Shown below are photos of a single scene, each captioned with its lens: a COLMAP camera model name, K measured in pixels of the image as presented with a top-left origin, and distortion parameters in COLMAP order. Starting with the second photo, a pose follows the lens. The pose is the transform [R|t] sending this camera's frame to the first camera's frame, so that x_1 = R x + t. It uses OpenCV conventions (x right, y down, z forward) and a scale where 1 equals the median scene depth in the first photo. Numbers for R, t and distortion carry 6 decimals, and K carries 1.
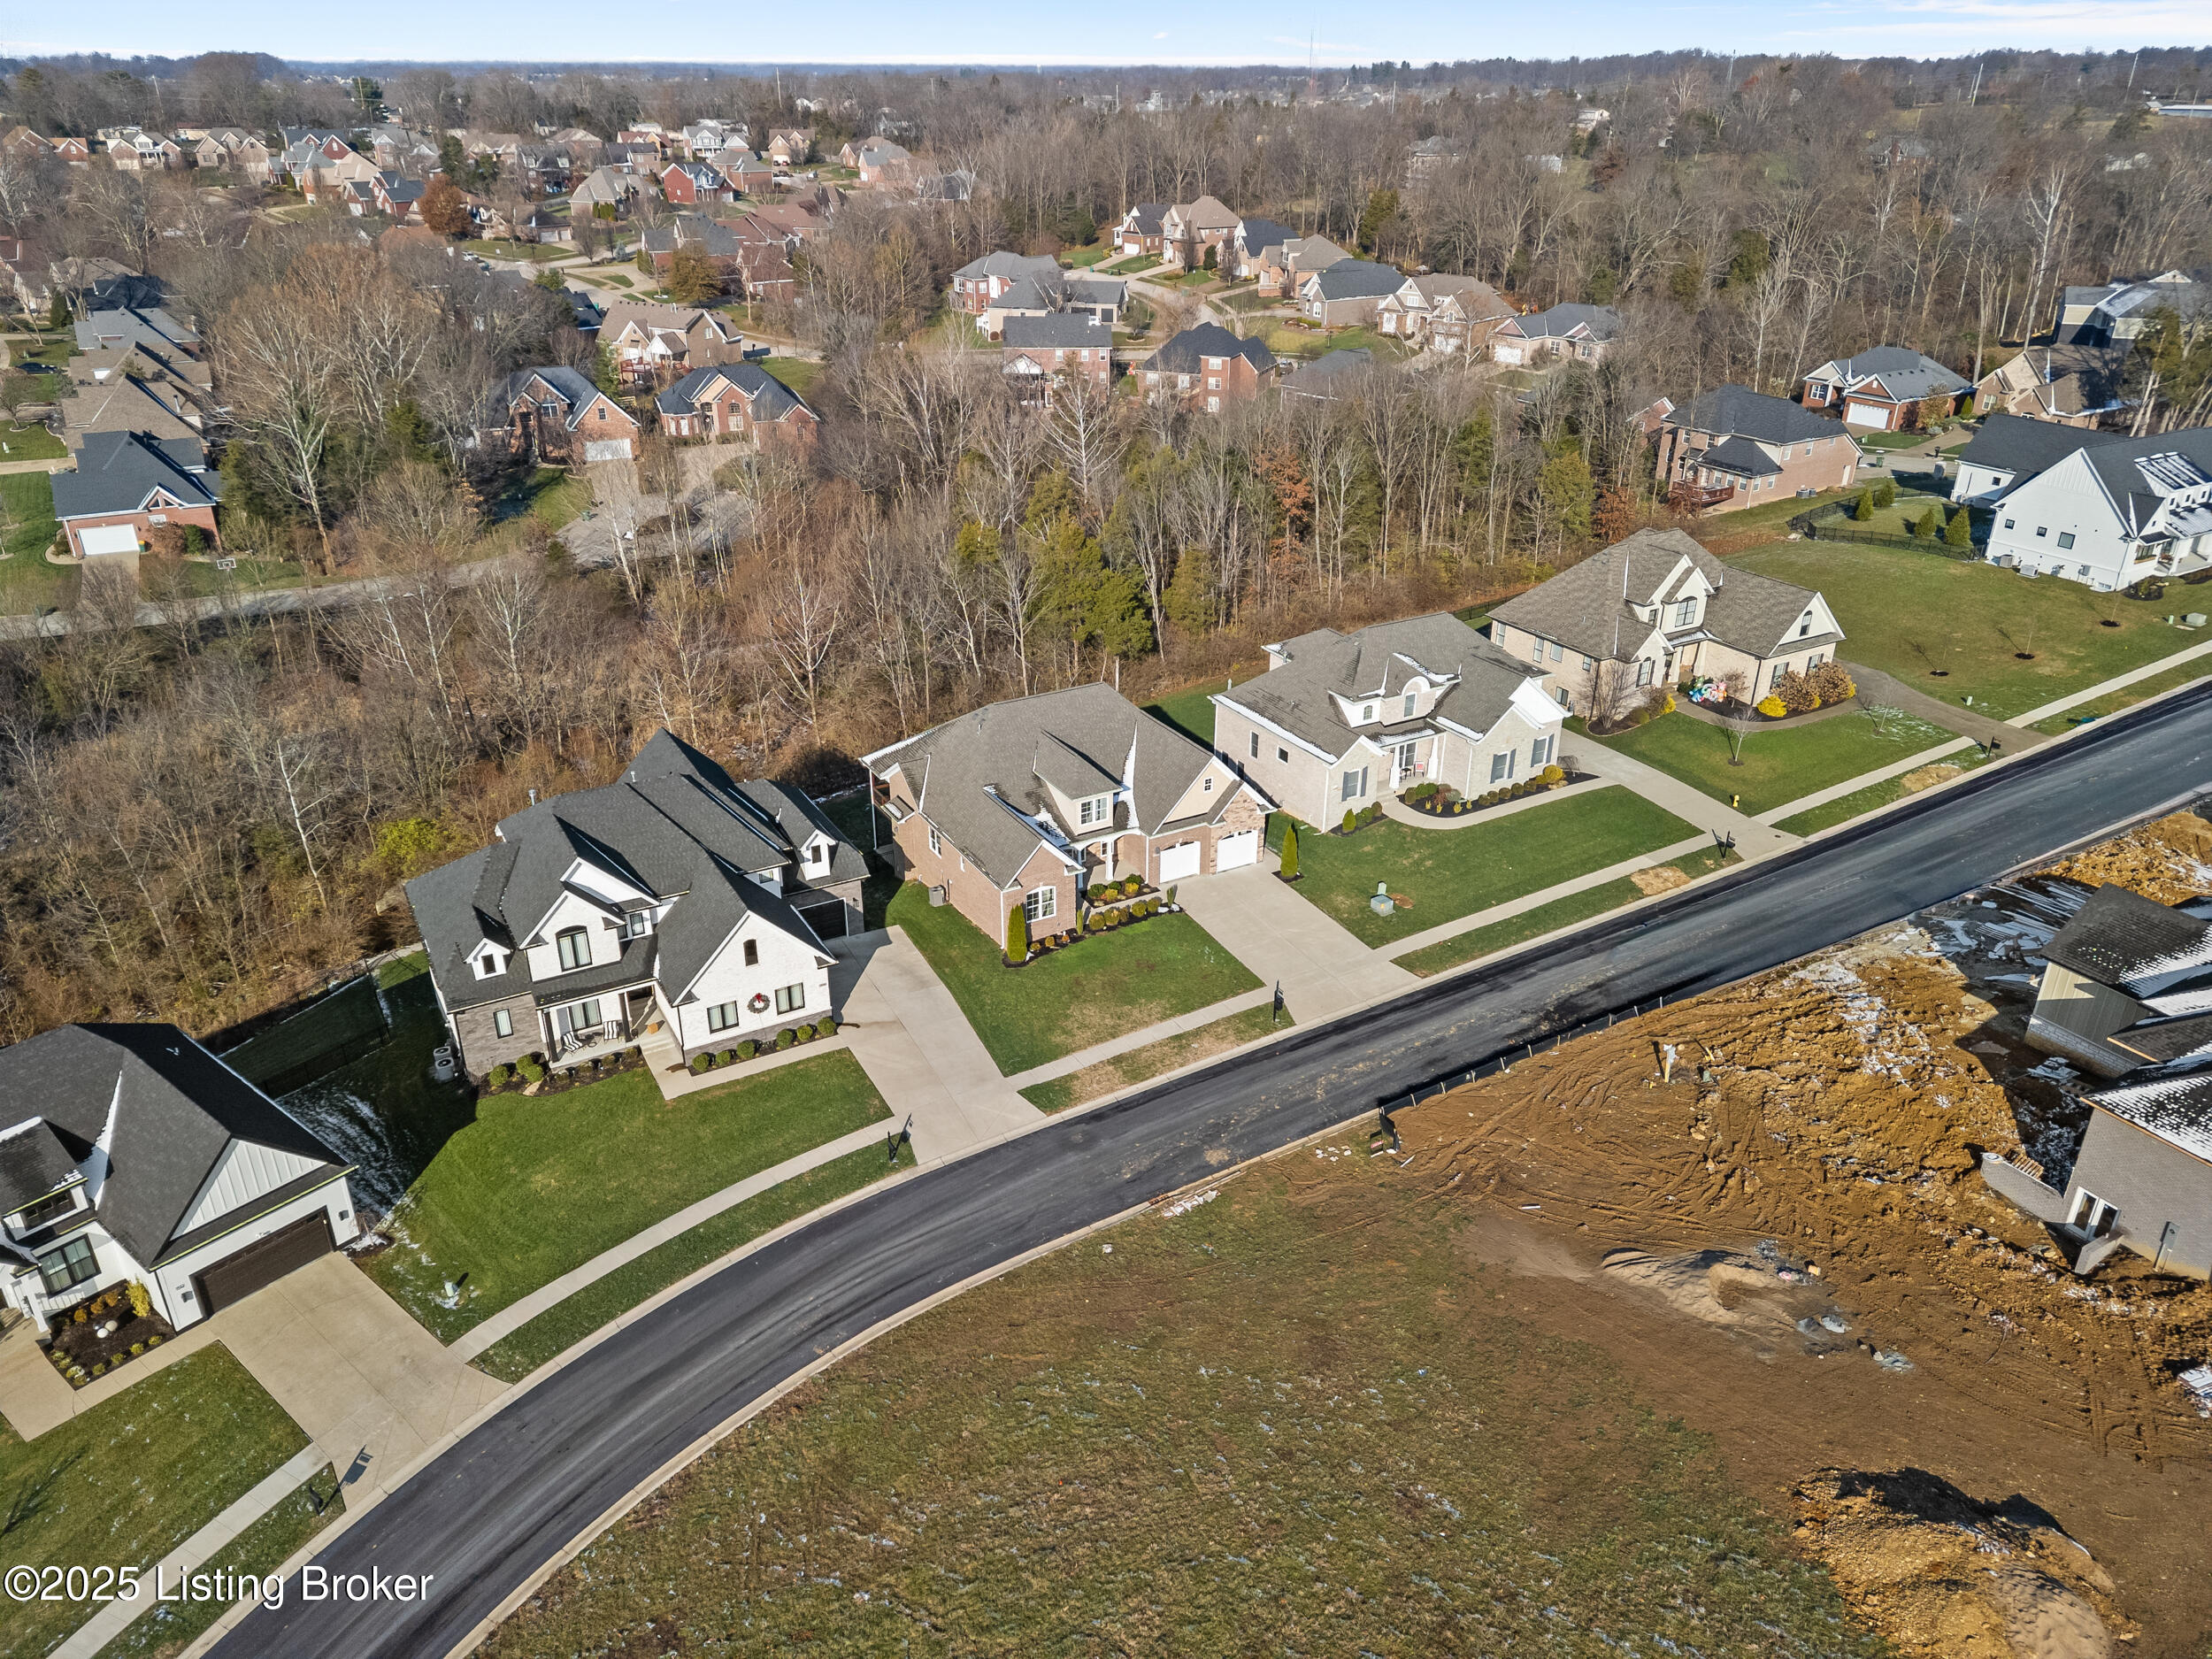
lens RADIAL K [[1529.6, 0, 1106.0], [0, 1529.6, 829.5], [0, 0, 1]] dist [0.071604, -0.066758]
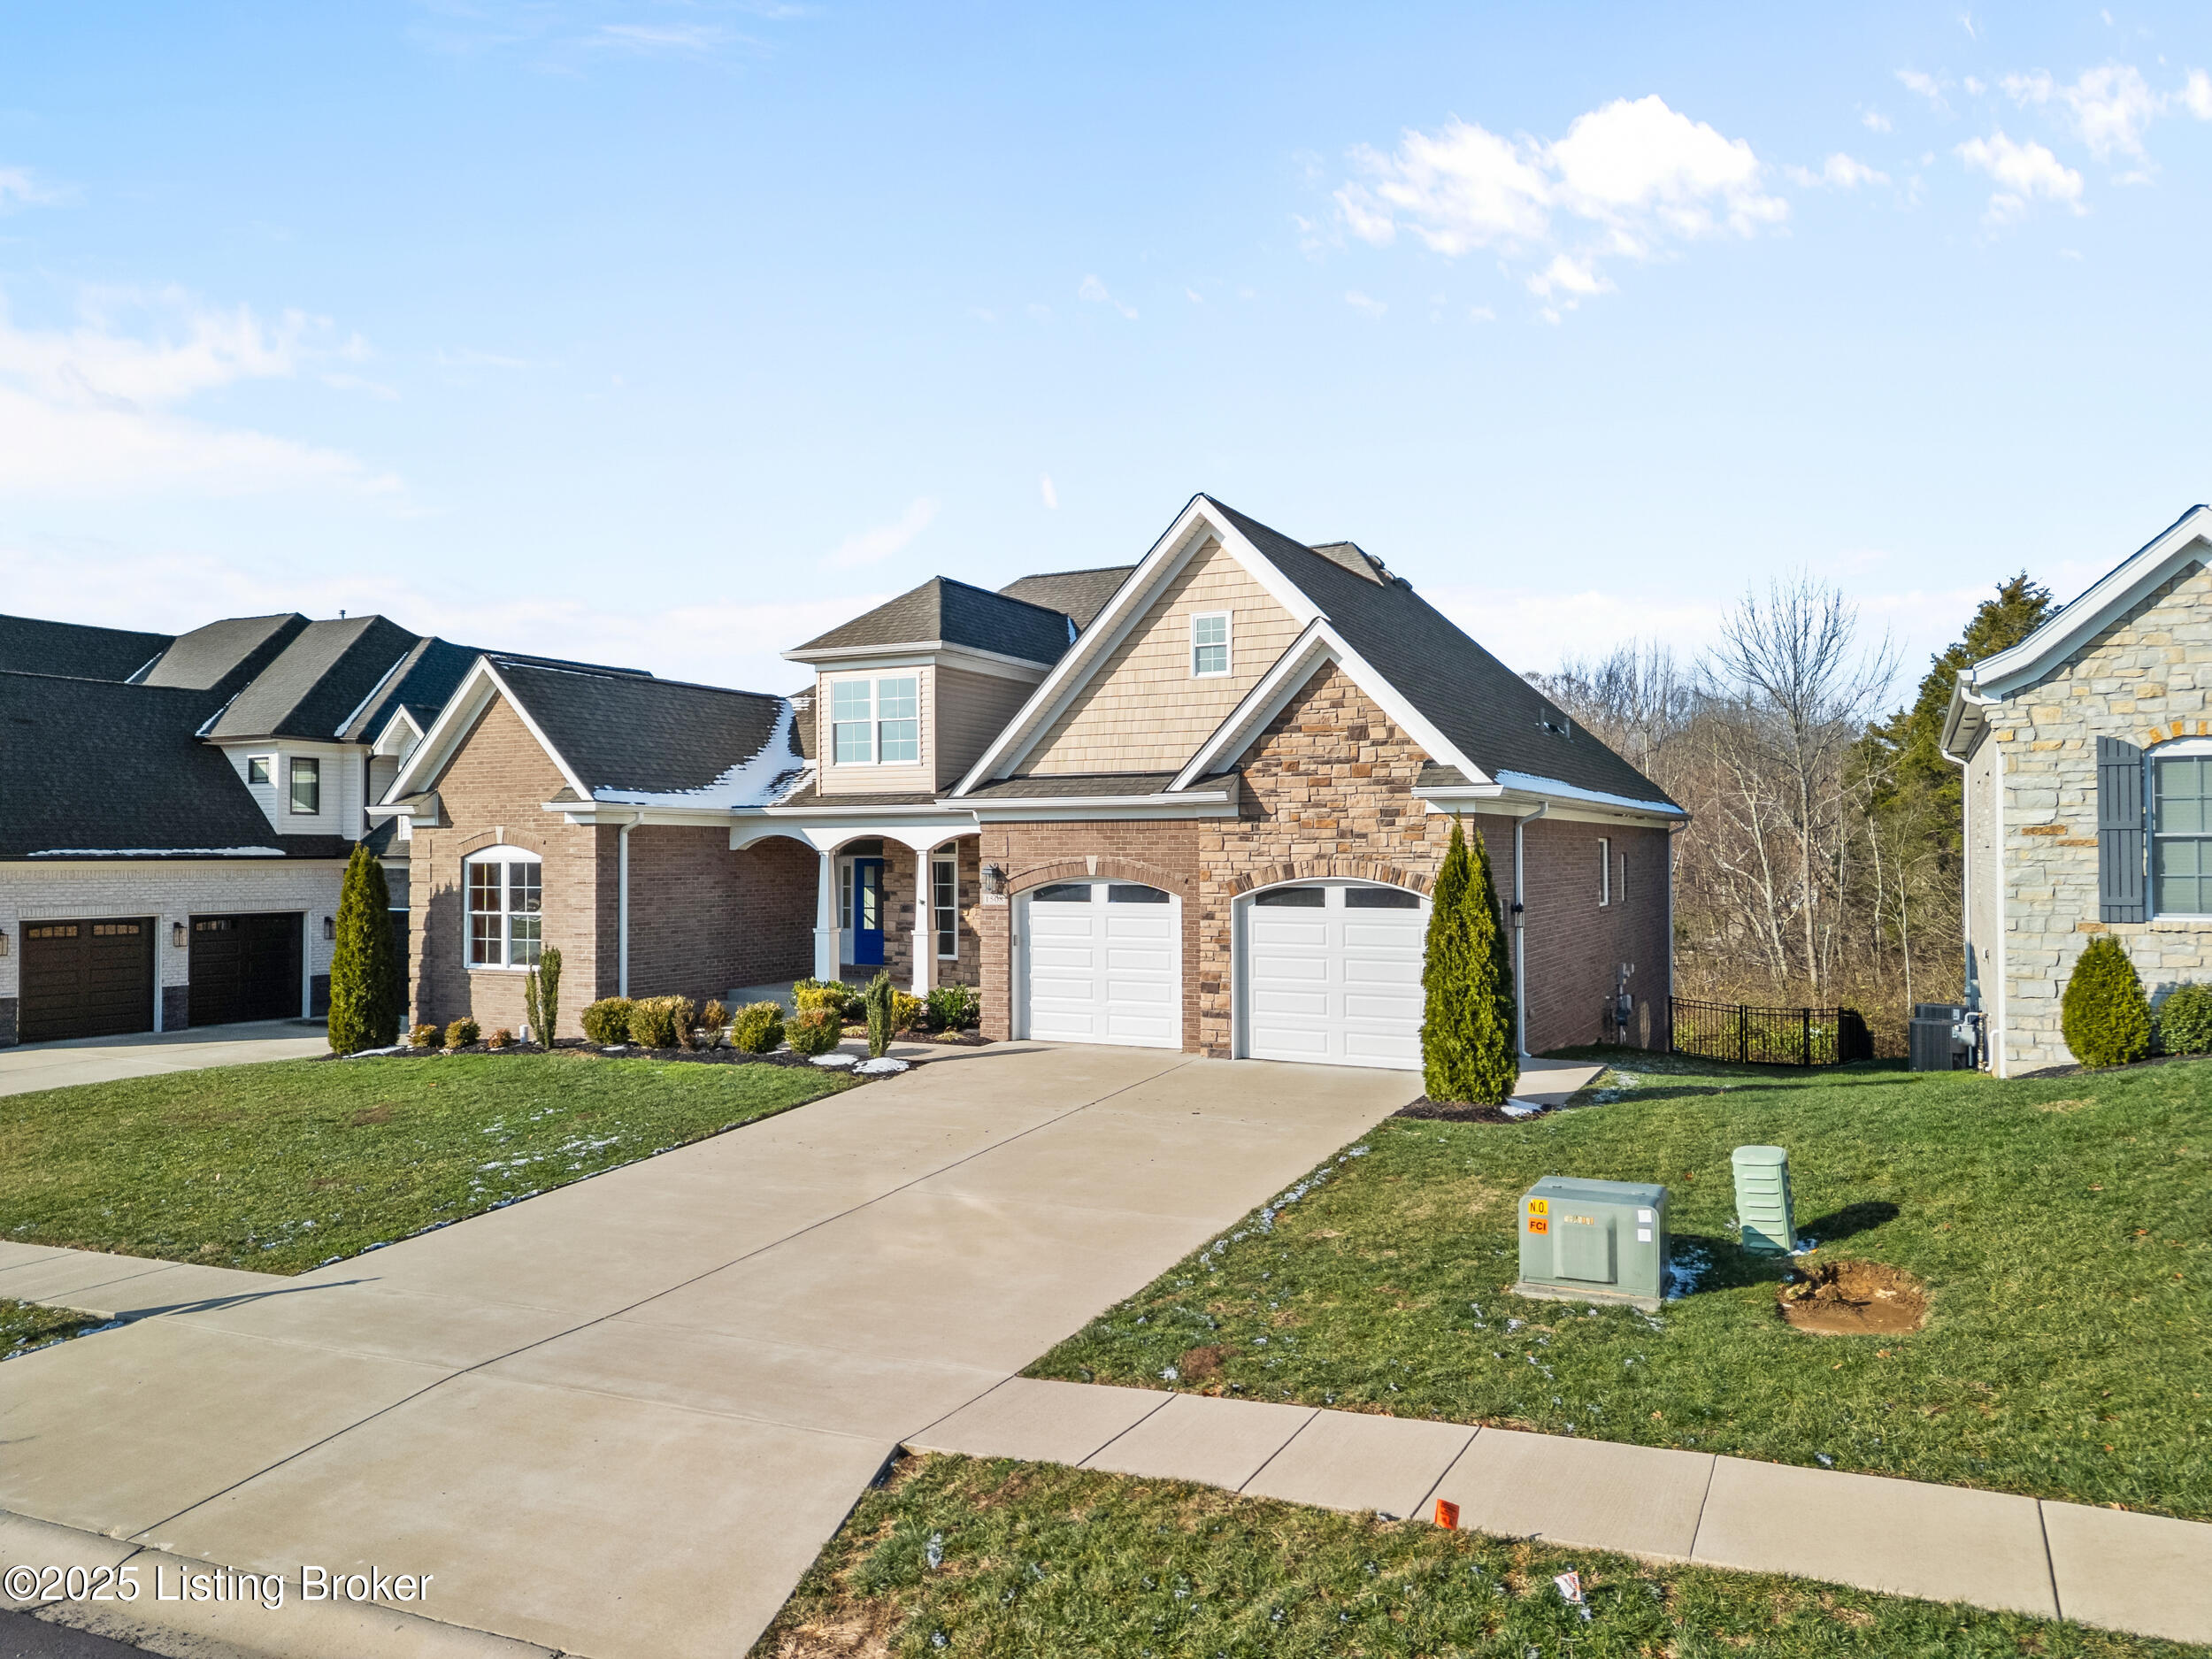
lens RADIAL K [[1546.4, 0, 1106.0], [0, 1546.4, 829.5], [0, 0, 1]] dist [0.084300, -0.062328]
pose [[0.546658, -0.015119, -0.837220, 0.281226], [-0.361406, 0.897656, -0.252188, 0.069352], [0.755348, 0.440437, 0.485247, 0.940720]]
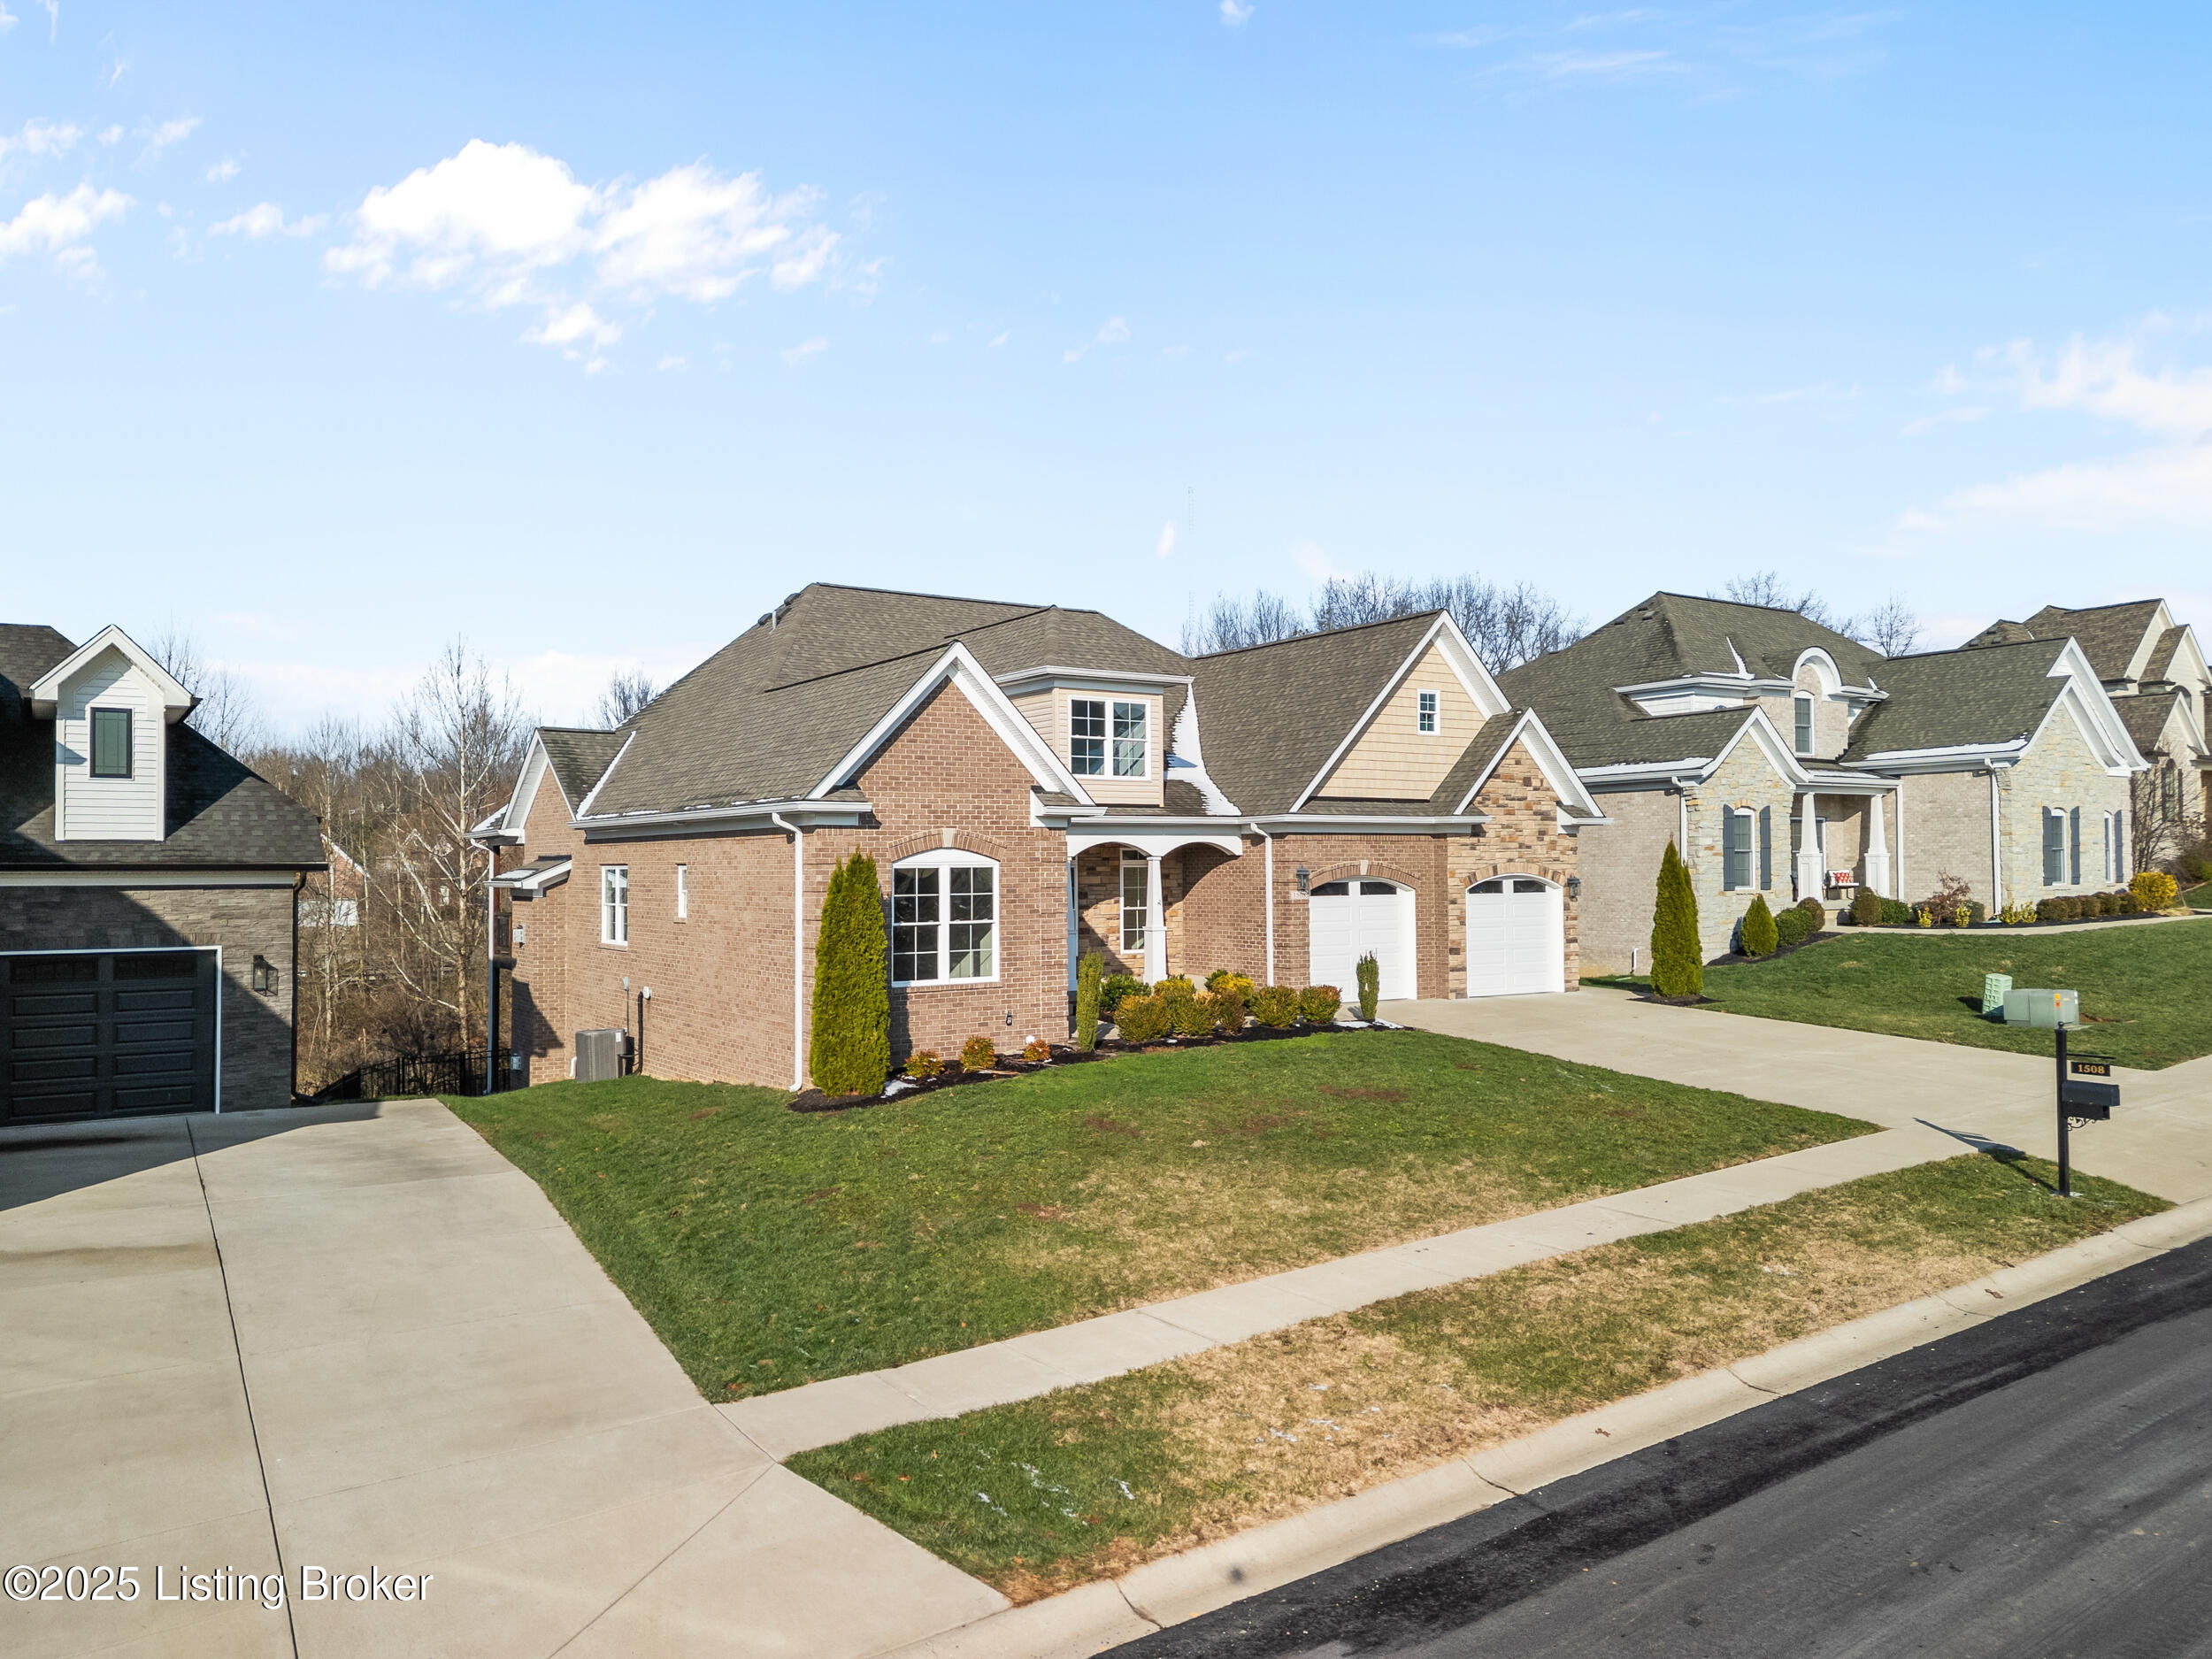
lens RADIAL K [[1572.9, 0, 1106.0], [0, 1572.9, 829.5], [0, 0, 1]] dist [0.082606, -0.074418]
pose [[0.997462, -0.005148, 0.071017, -0.034101], [0.036887, 0.890471, -0.453543, 0.164517], [-0.060904, 0.455011, 0.888400, 0.745477]]
